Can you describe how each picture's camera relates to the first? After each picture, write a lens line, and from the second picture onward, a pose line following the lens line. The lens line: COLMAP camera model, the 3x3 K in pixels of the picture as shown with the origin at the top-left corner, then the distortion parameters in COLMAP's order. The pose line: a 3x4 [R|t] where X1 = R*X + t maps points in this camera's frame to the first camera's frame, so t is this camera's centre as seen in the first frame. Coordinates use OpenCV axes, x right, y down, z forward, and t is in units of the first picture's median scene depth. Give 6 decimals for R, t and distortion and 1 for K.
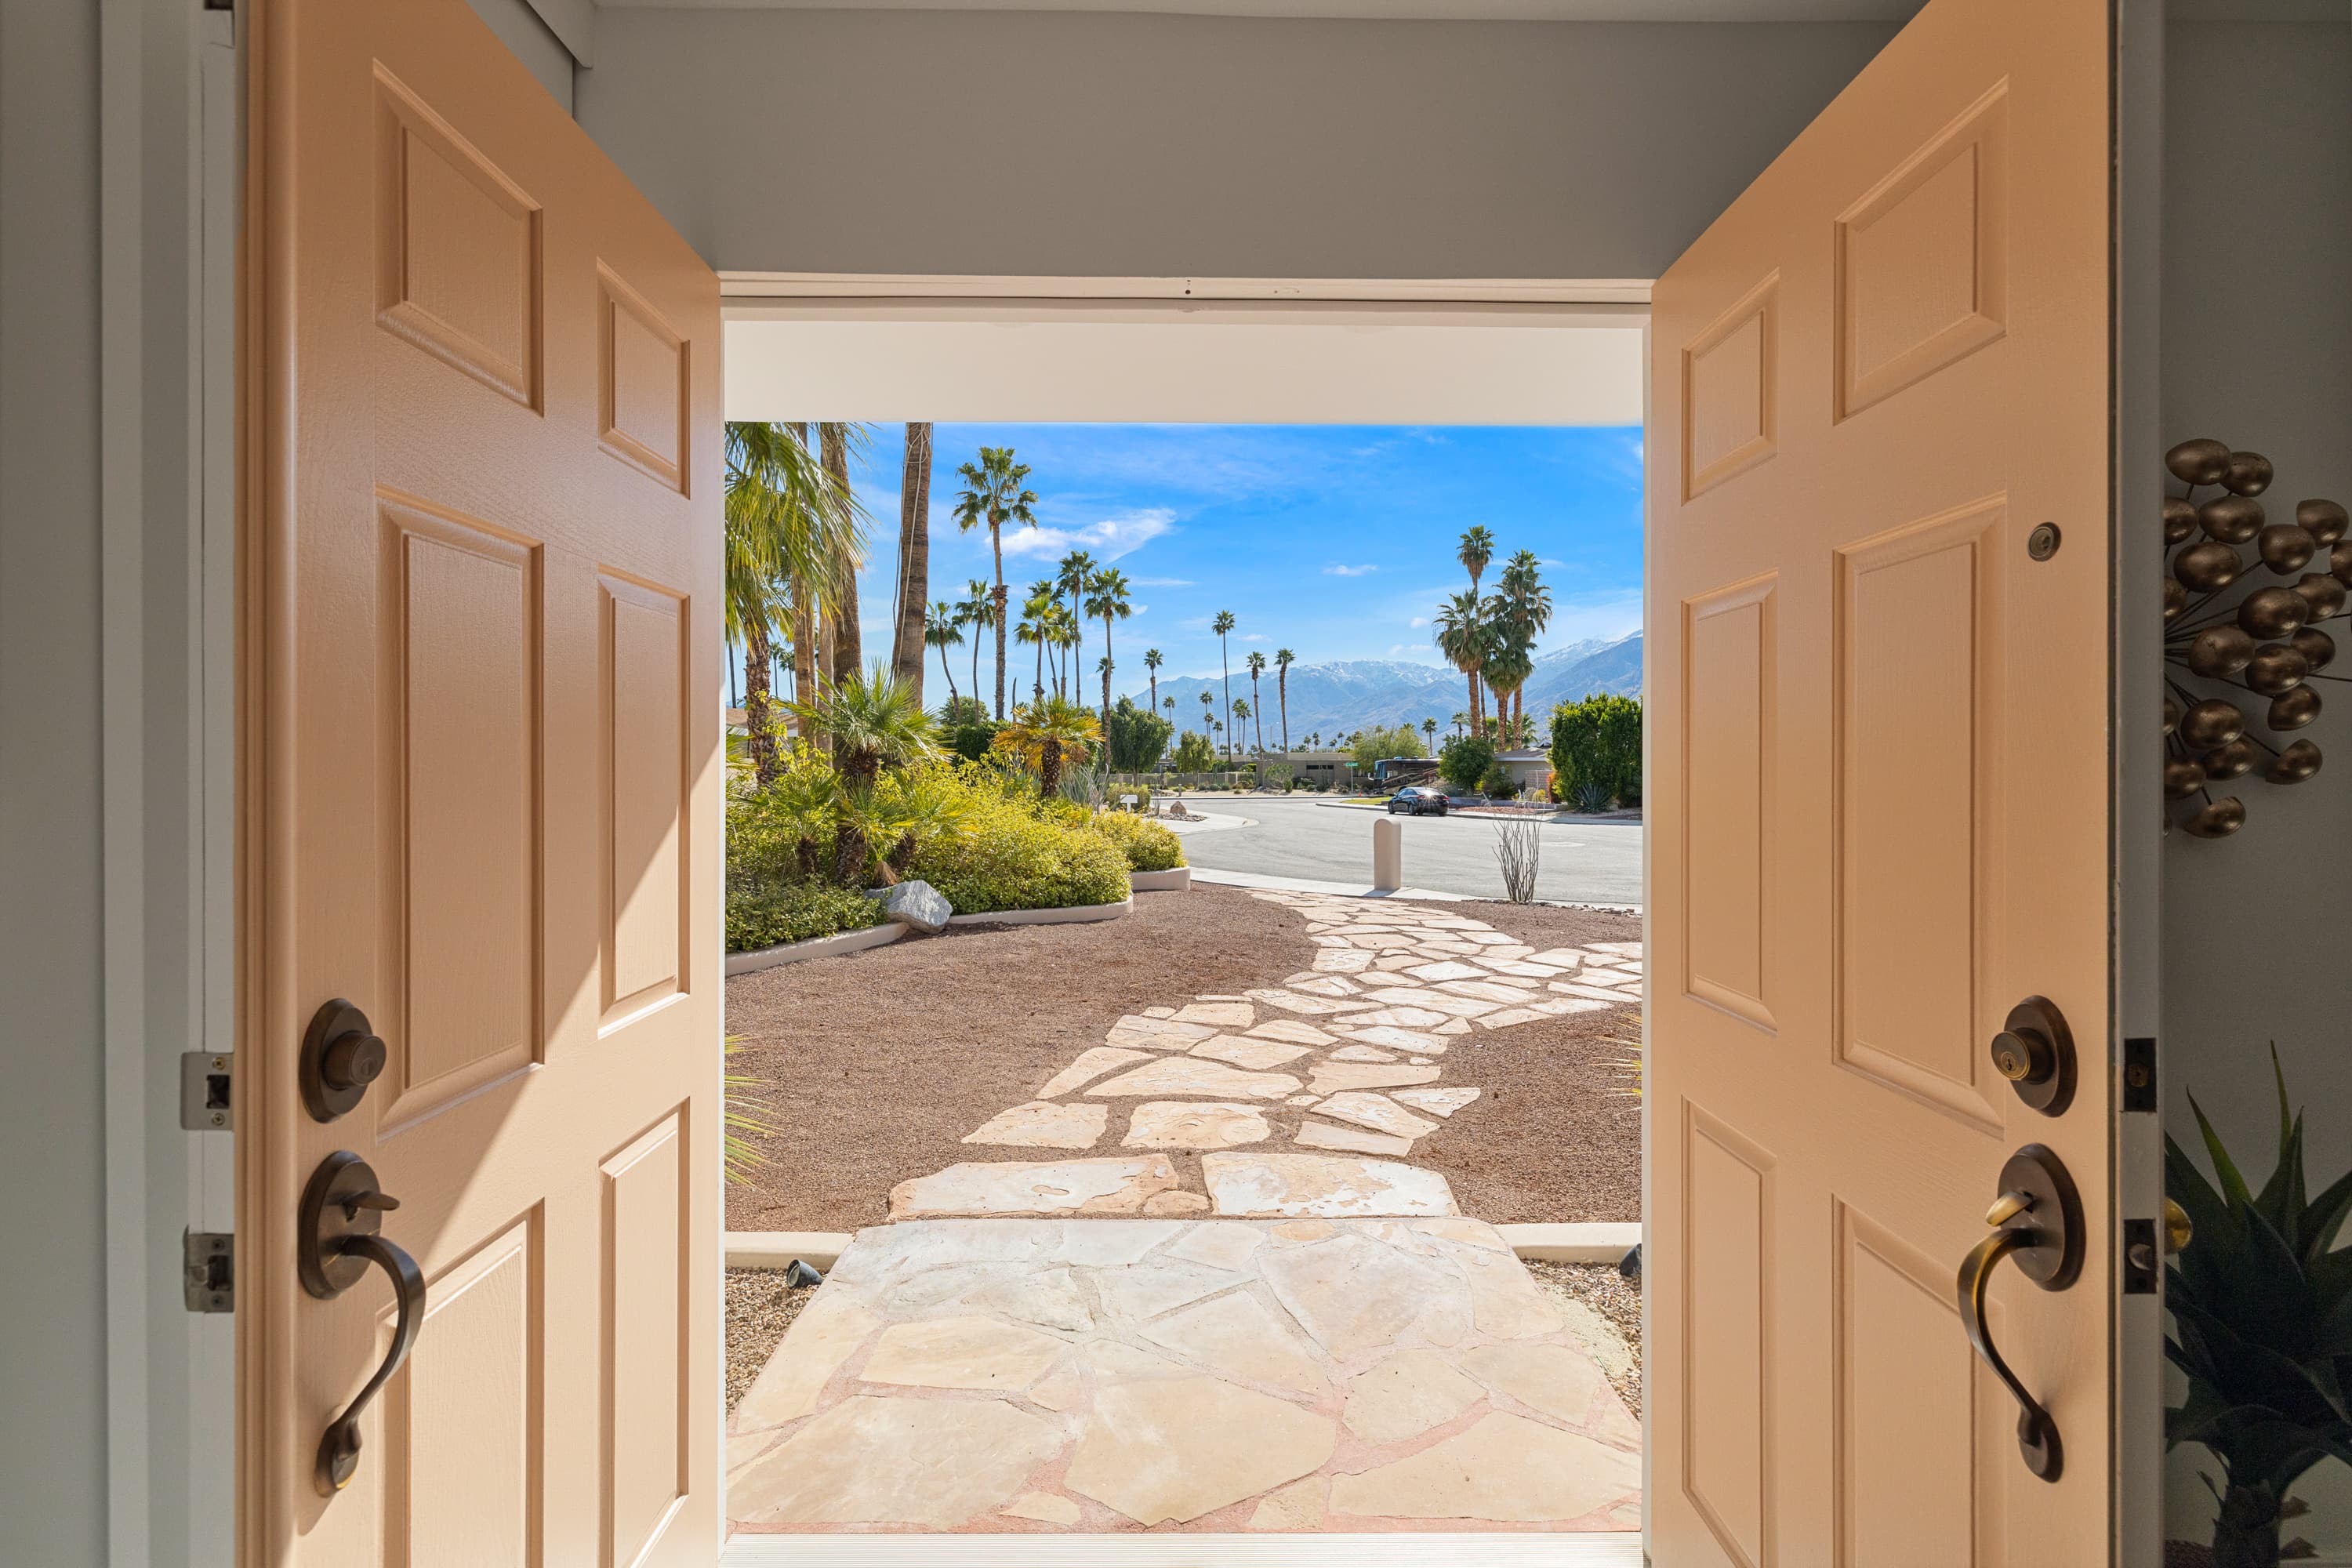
lens RADIAL K [[989.7, 0, 1182.1], [0, 989.7, 762.0], [0, 0, 1]] dist [-0.001649, 0.000343]
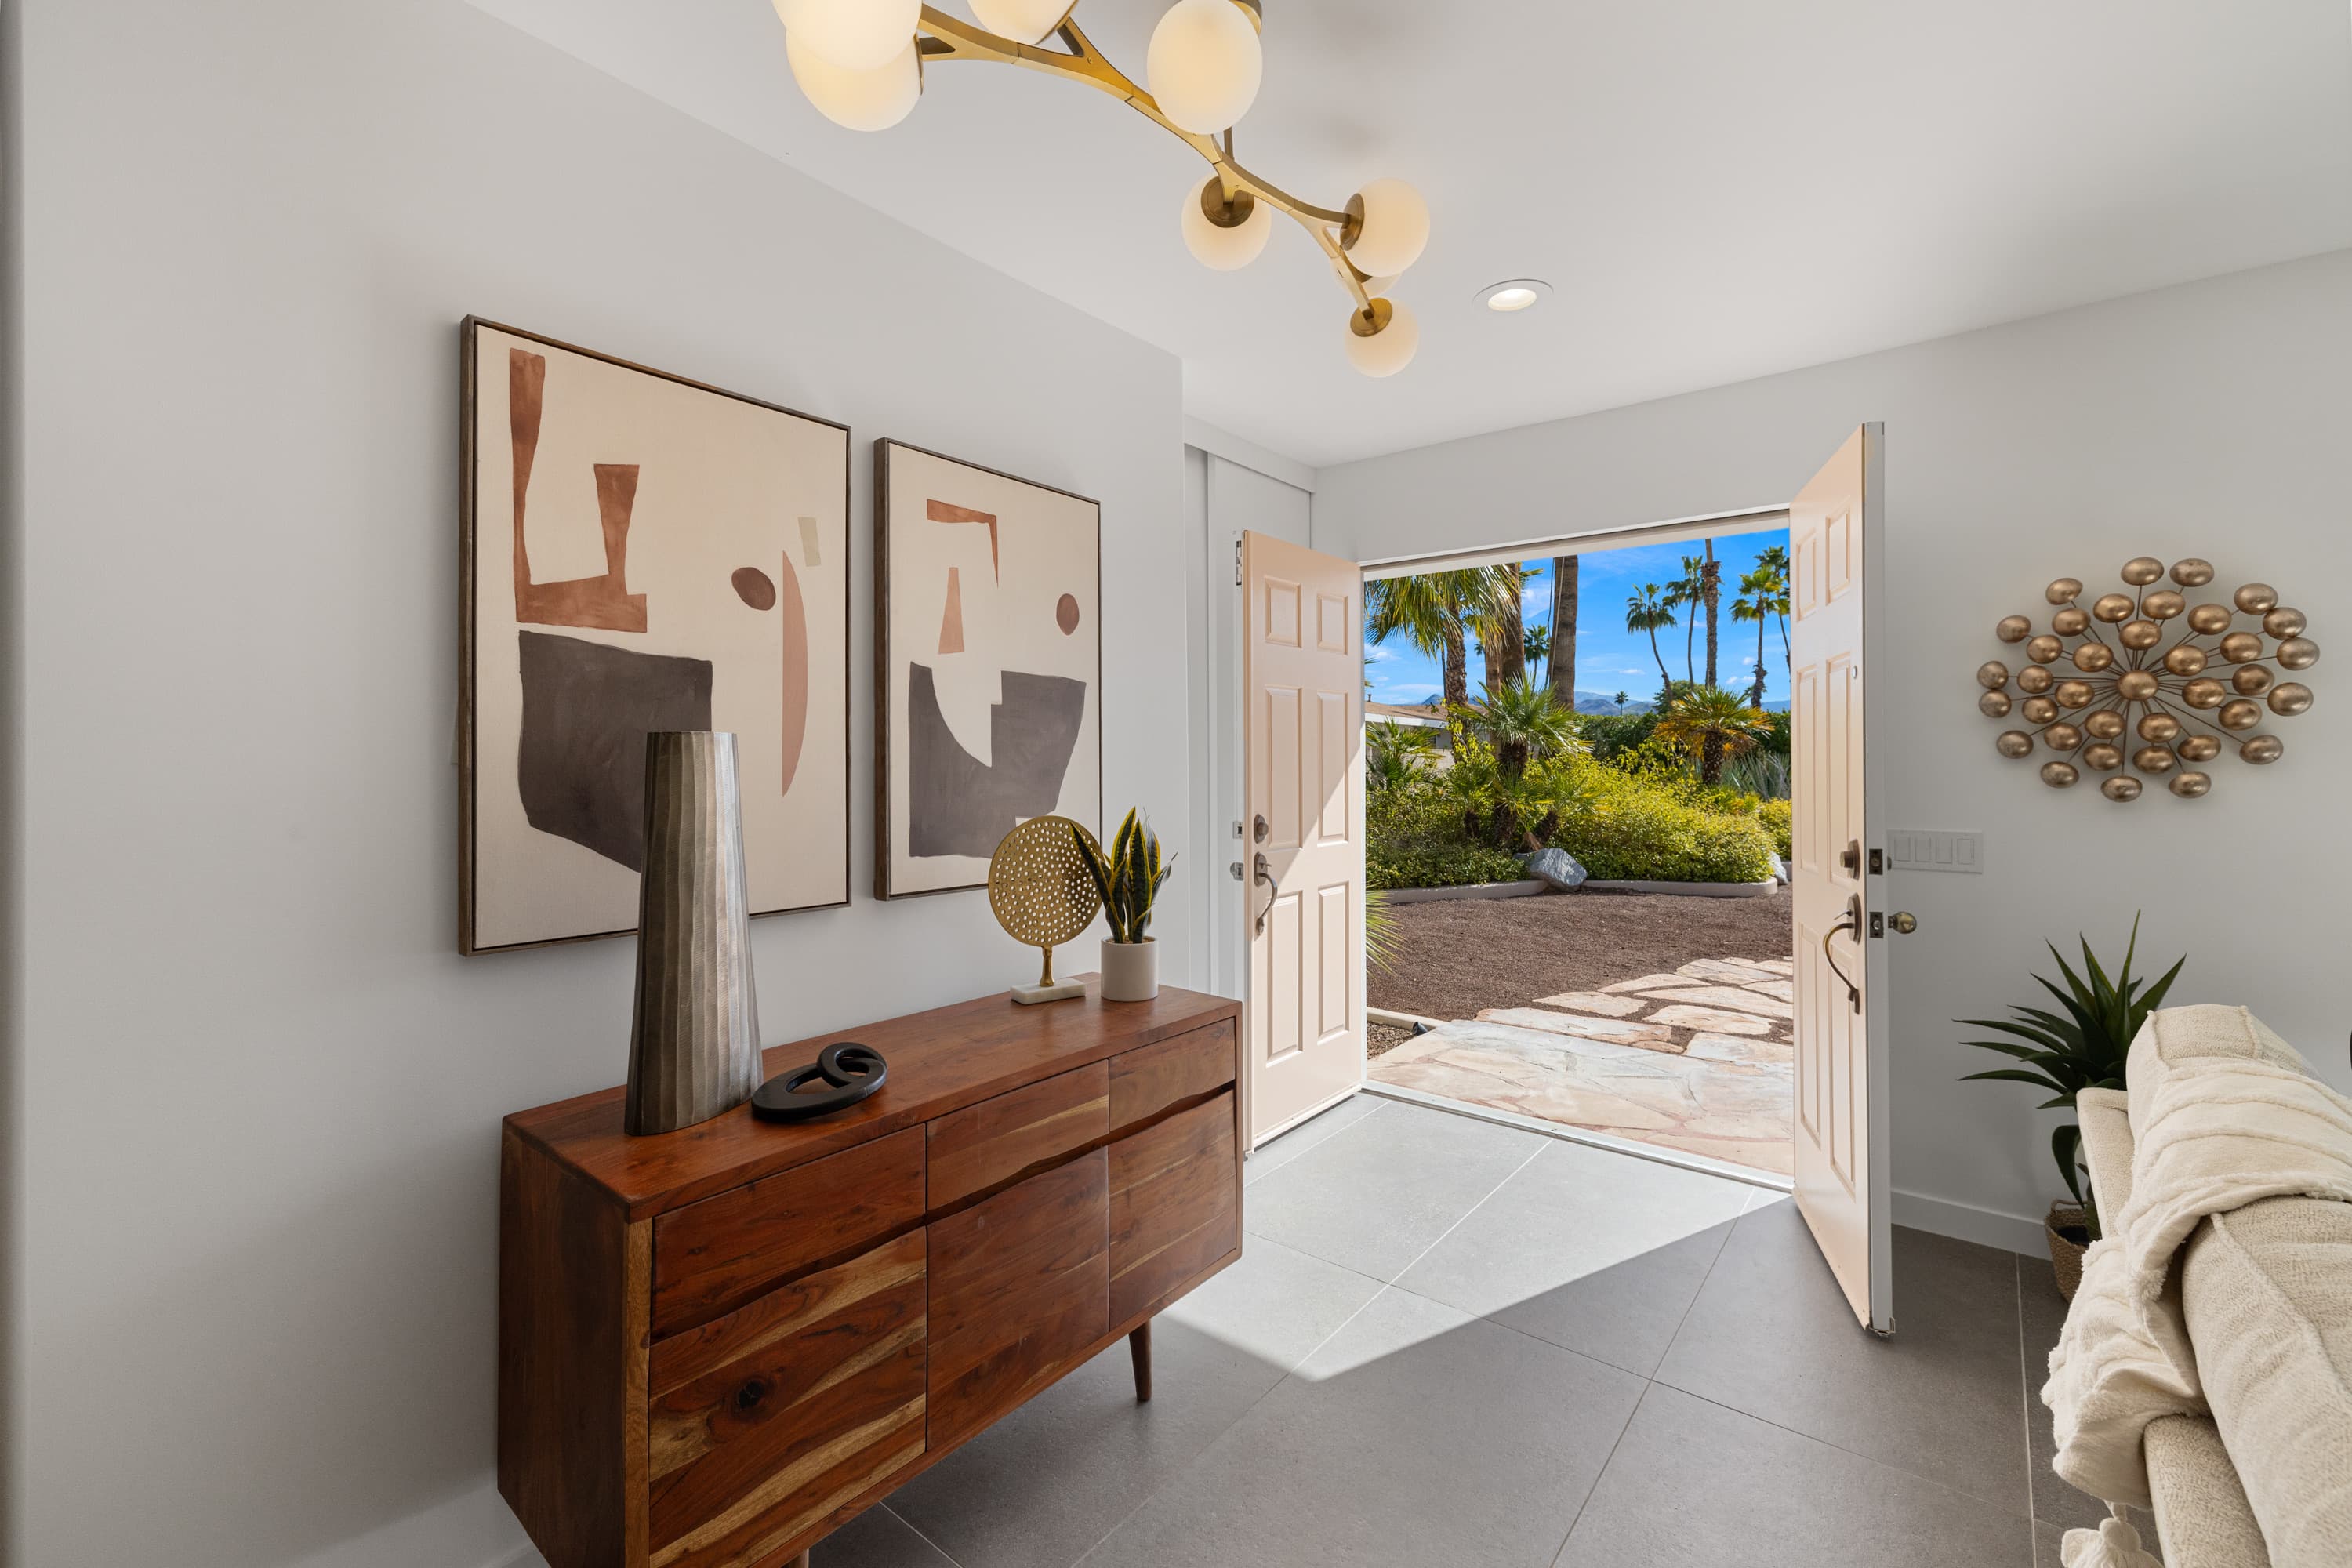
lens RADIAL K [[989.7, 0, 1178.3], [0, 989.7, 768.9], [0, 0, 1]] dist [-0.001649, 0.000343]
pose [[0.768927, 0.004546, -0.639321, 0.161971], [0.006488, 0.999868, 0.014913, -0.000798], [0.639304, -0.015614, 0.768796, -0.254381]]
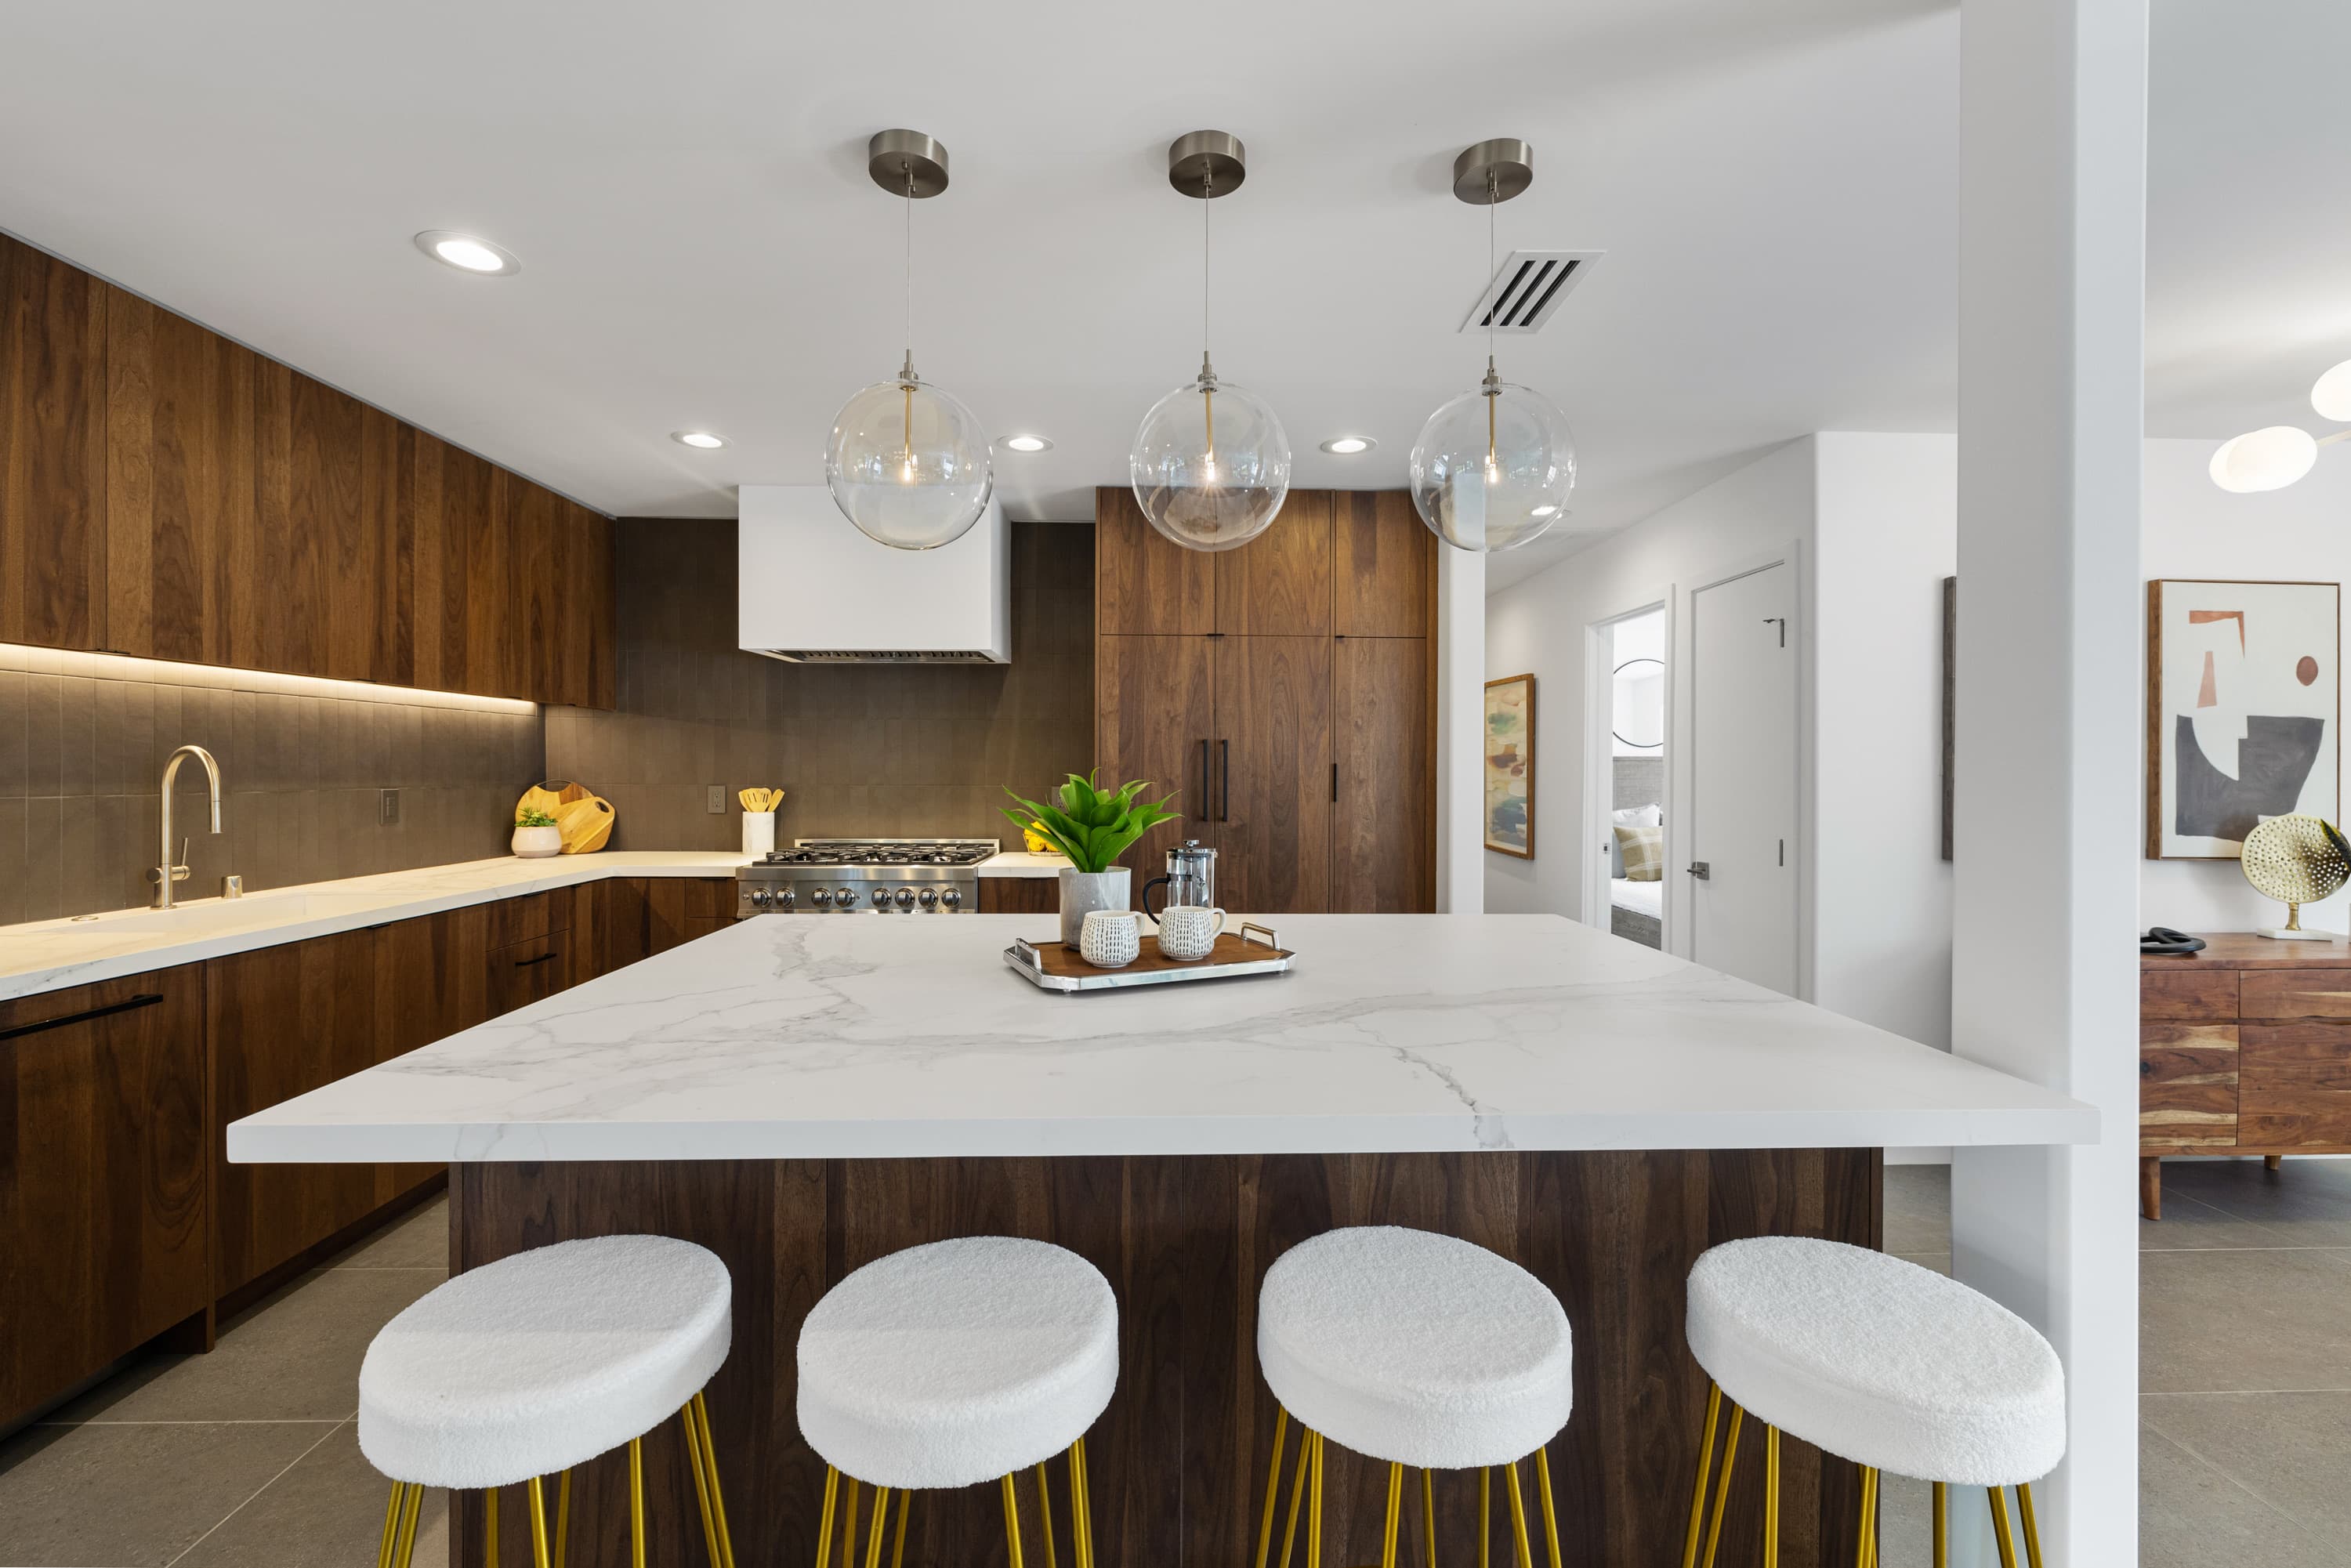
lens RADIAL K [[989.2, 0, 1172.9], [0, 989.2, 778.4], [0, 0, 1]] dist [-0.001649, 0.000343]
pose [[0.023163, 0.007393, -0.999704, 0.459659], [0.002202, 0.999970, 0.007446, -0.003567], [0.999729, -0.002374, 0.023146, -0.696109]]
